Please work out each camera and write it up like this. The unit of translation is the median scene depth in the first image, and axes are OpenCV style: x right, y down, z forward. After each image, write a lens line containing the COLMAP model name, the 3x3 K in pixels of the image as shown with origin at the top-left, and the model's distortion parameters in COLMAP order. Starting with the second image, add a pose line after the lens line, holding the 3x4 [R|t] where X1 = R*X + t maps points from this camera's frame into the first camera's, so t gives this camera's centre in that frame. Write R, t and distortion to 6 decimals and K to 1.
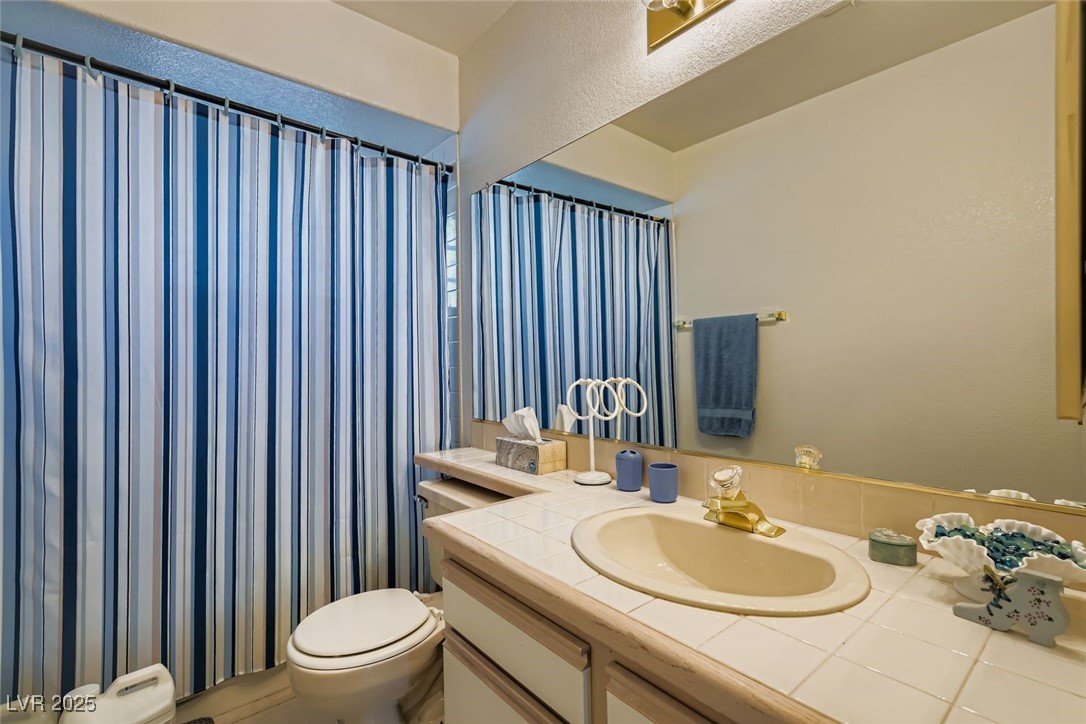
lens RADIAL K [[489.0, 0, 543.0], [0, 489.0, 360.4], [0, 0, 1]] dist [-0.000318, 0.000004]
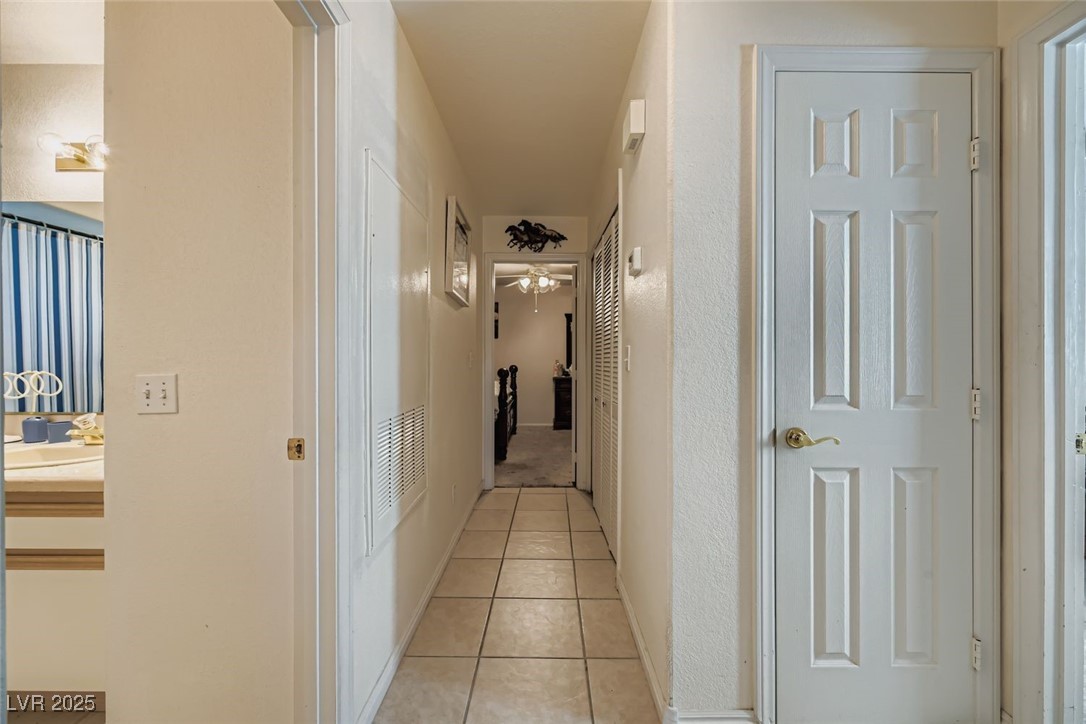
lens RADIAL K [[430.0, 0, 541.7], [0, 430.0, 364.6], [0, 0, 1]] dist [-0.000467, -0.000242]
pose [[0.643255, -0.000188, 0.765652, 0.082308], [-0.018492, 0.999704, 0.015782, -0.020444], [-0.765428, -0.024311, 0.643062, -0.595952]]
